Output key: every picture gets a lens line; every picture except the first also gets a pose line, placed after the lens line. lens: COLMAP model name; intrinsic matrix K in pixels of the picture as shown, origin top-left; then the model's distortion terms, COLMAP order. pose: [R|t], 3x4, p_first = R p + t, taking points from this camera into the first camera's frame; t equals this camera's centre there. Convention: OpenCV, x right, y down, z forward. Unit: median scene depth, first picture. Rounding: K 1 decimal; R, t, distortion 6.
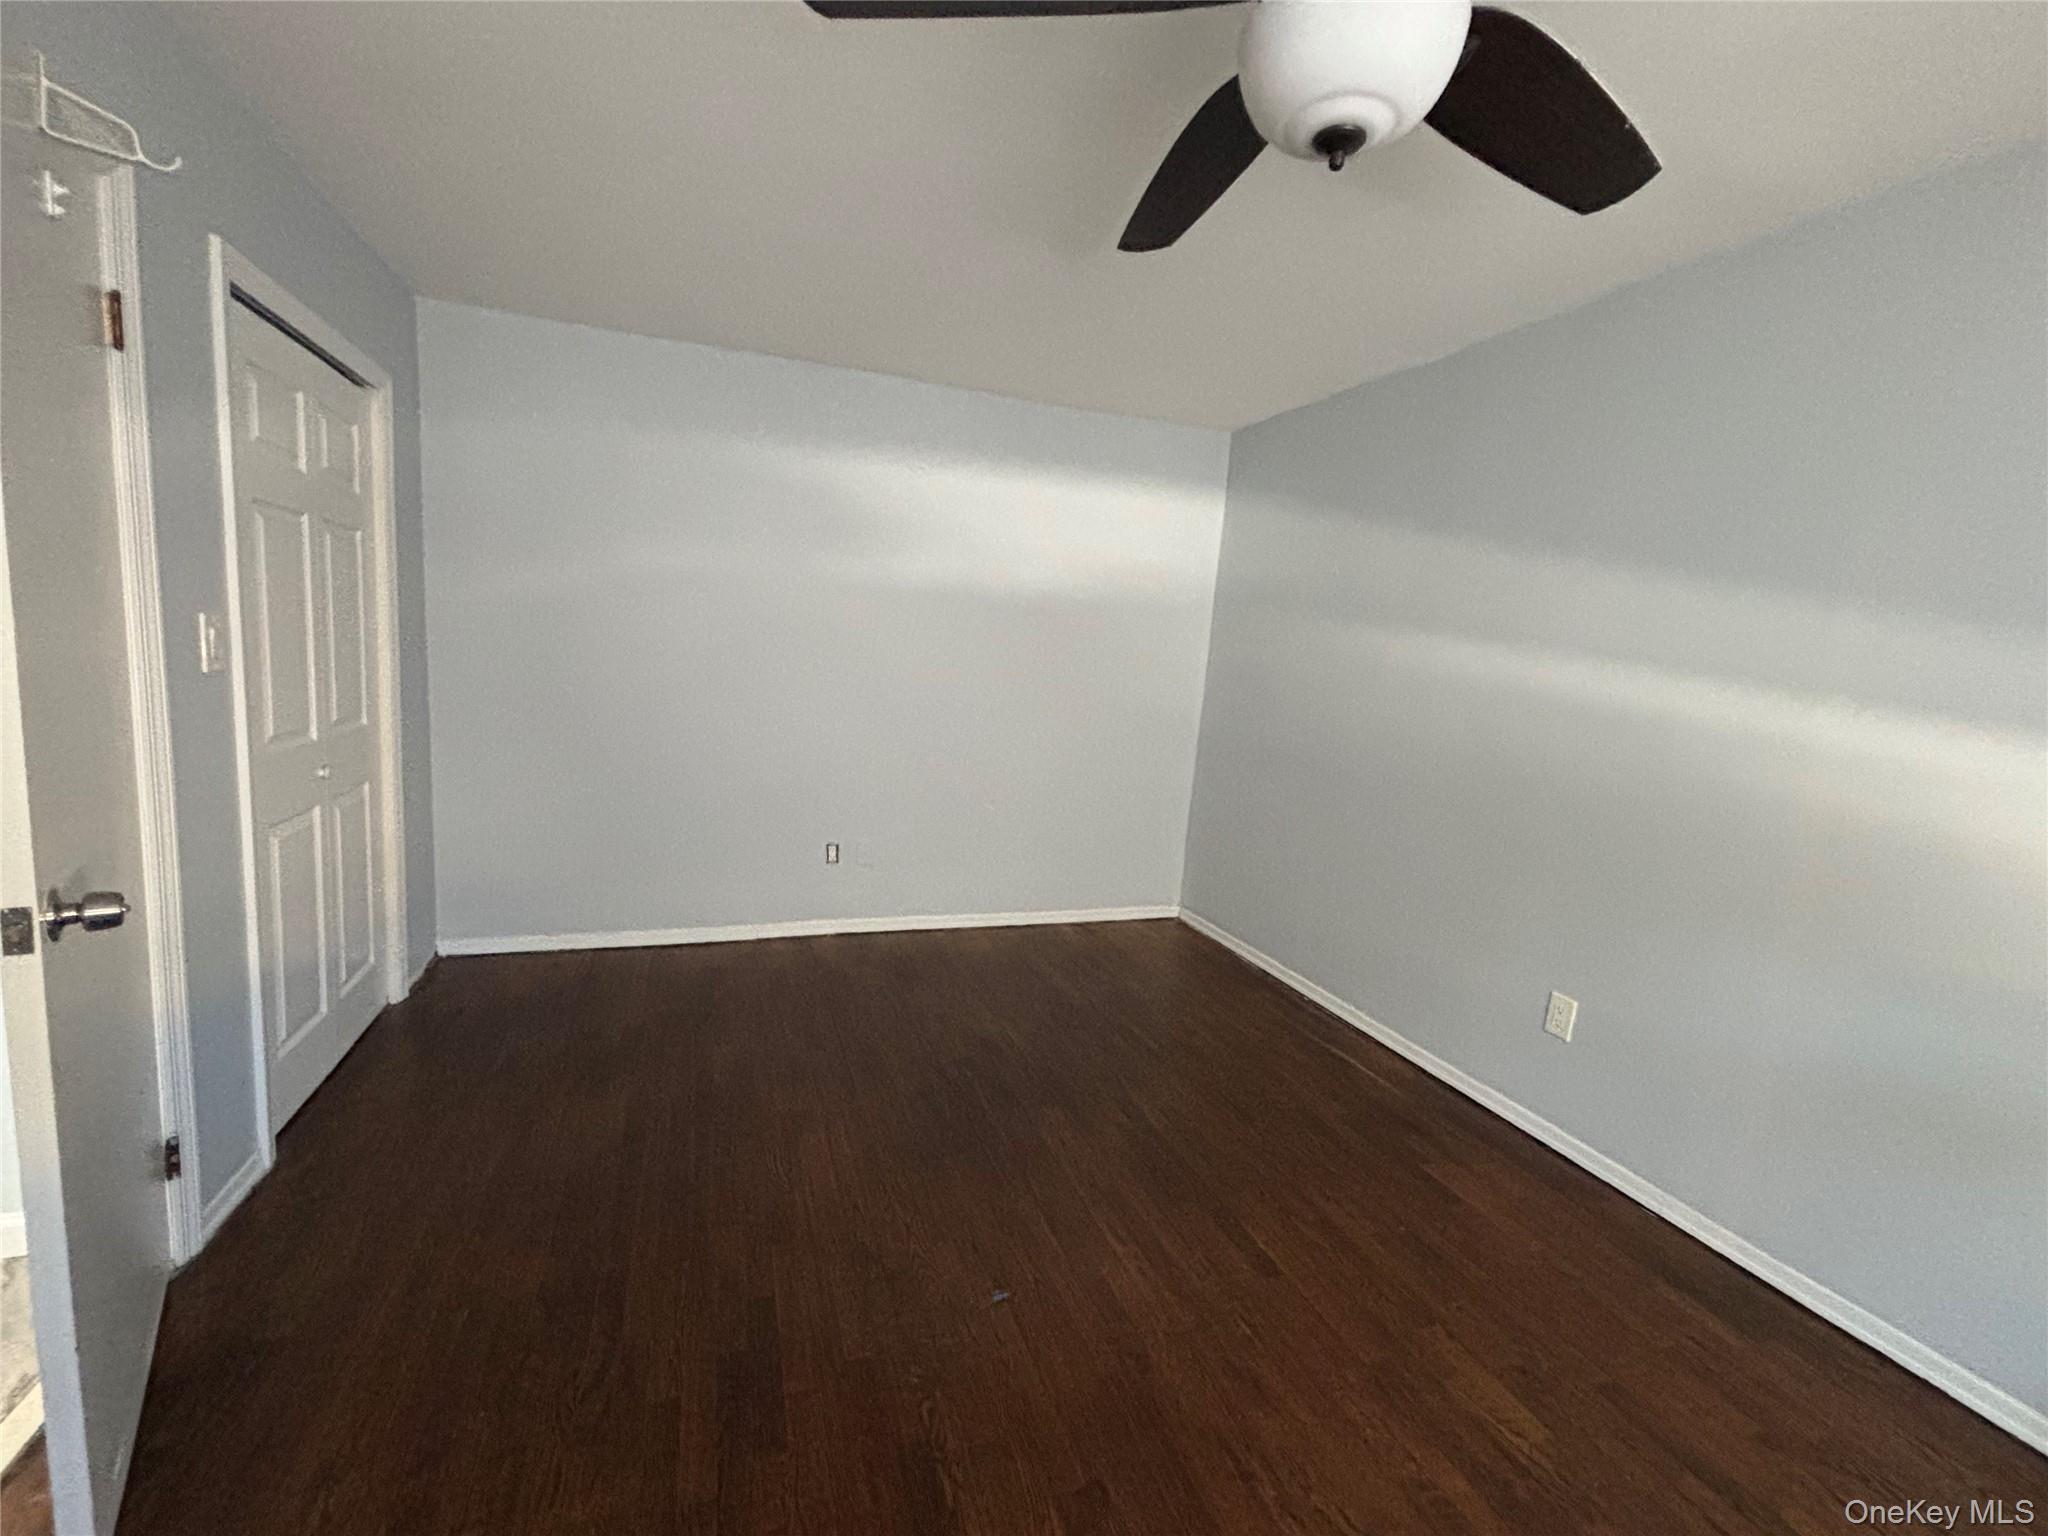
lens RADIAL K [[842.2, 0, 1014.5], [0, 842.2, 760.4], [0, 0, 1]] dist [0.000461, 0.000854]
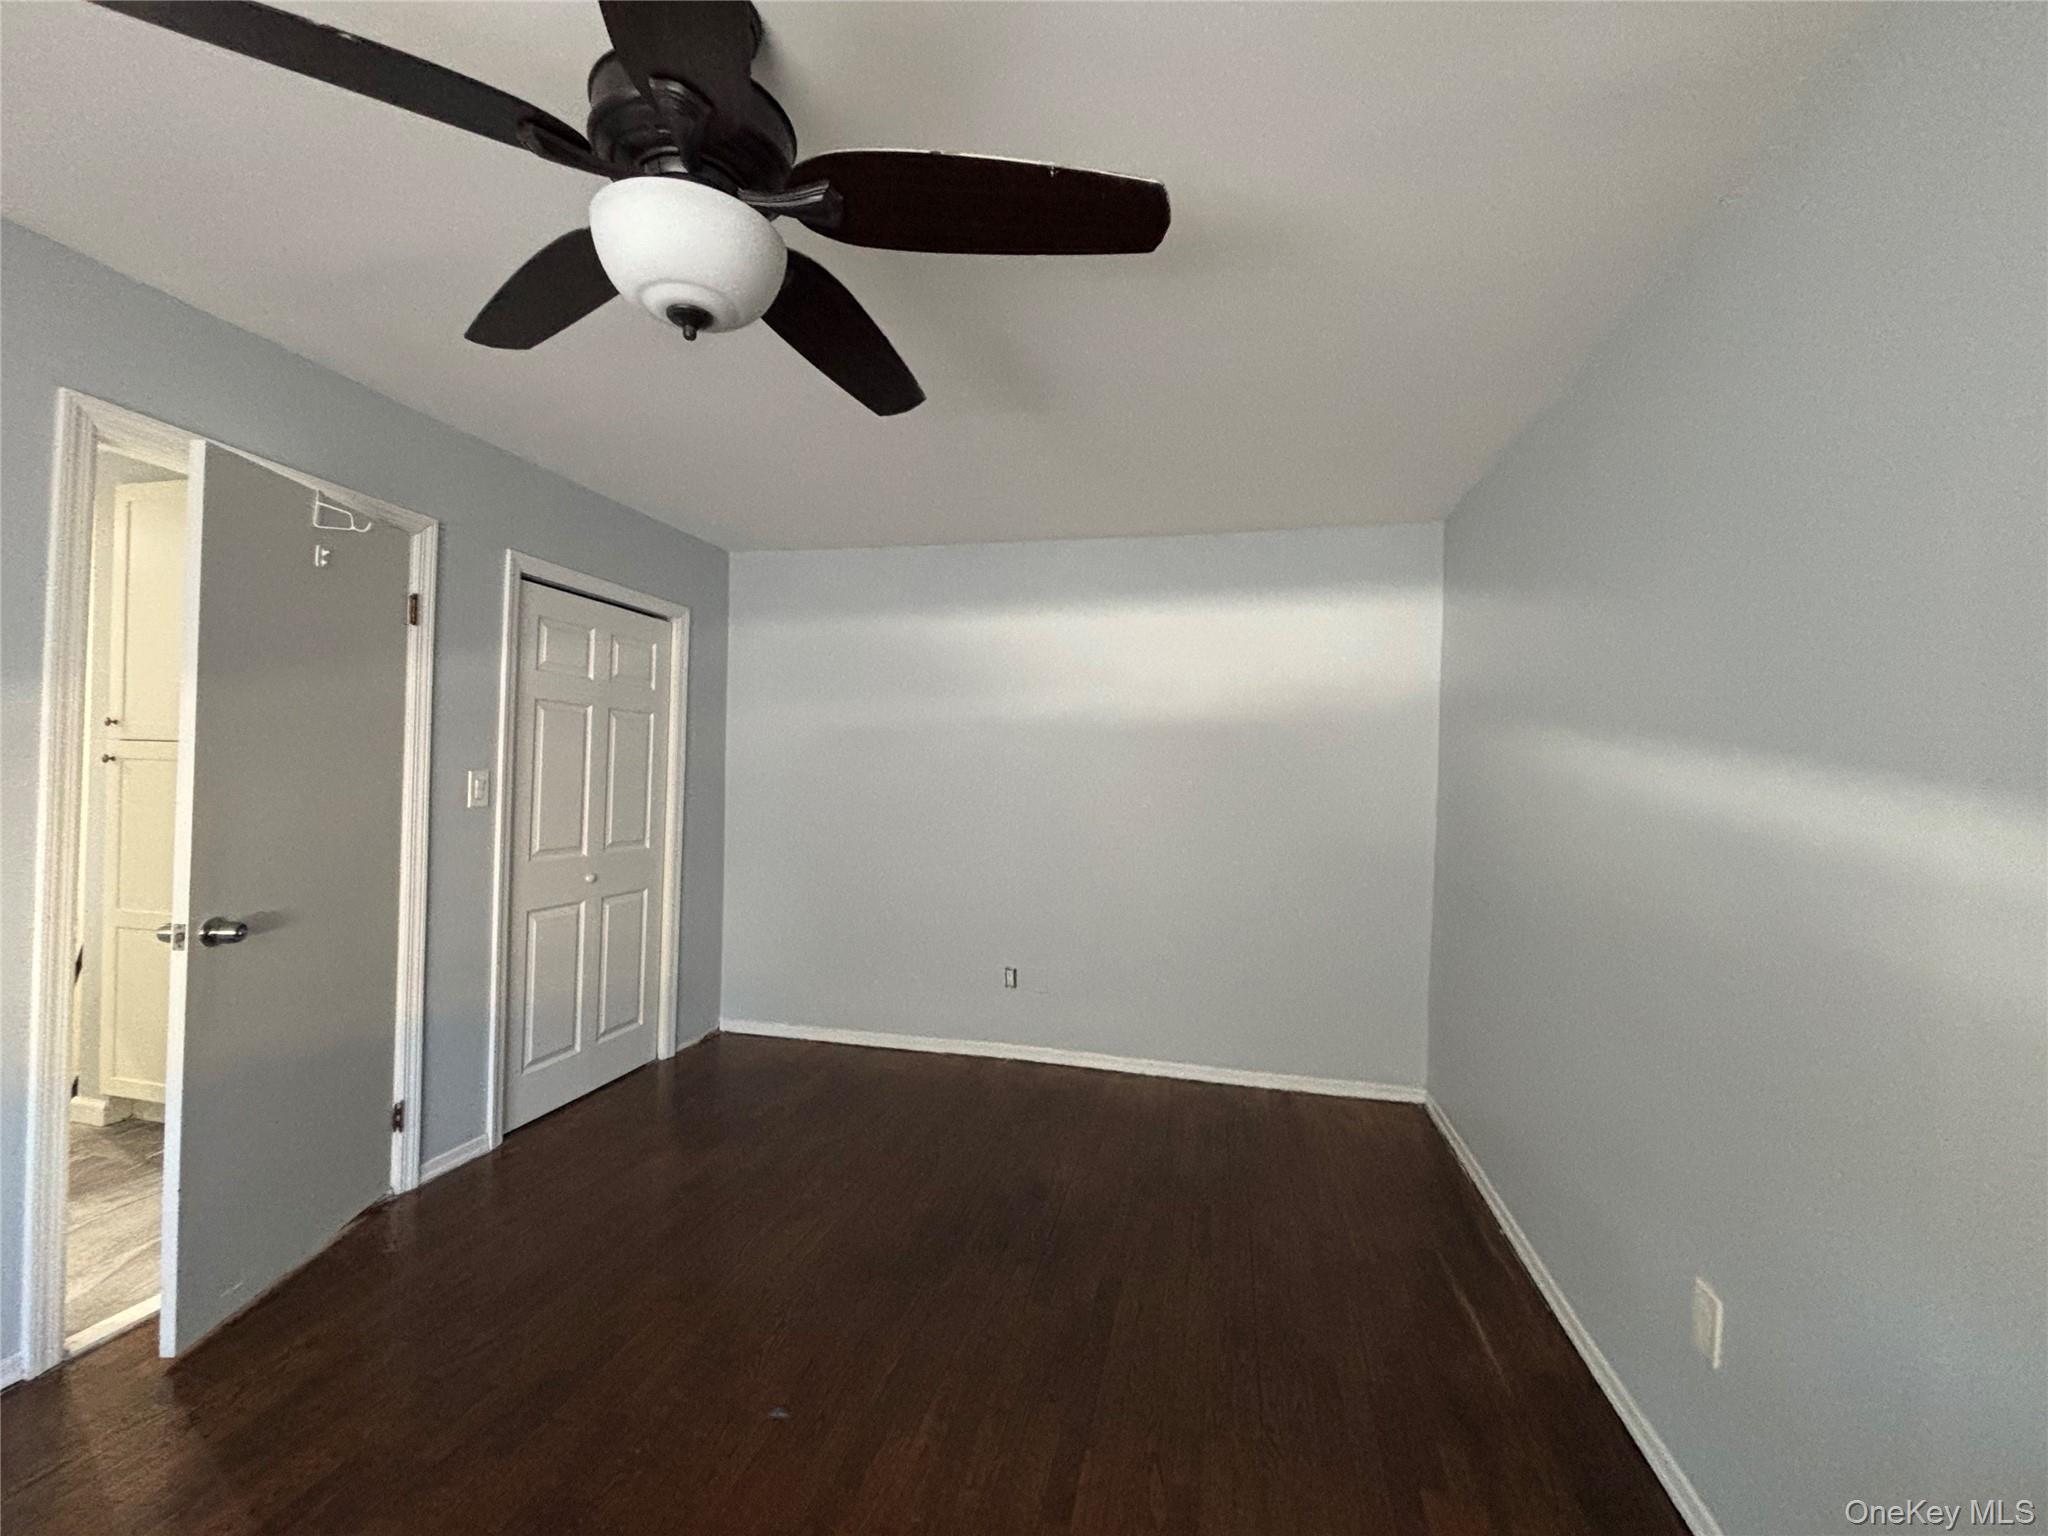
lens RADIAL K [[842.2, 0, 1028.0], [0, 842.2, 770.5], [0, 0, 1]] dist [0.000461, 0.000854]
pose [[0.845210, -0.044673, -0.532564, 0.541657], [-0.041648, 0.987964, -0.148971, 0.014017], [0.532810, 0.148092, 0.833176, 0.147121]]
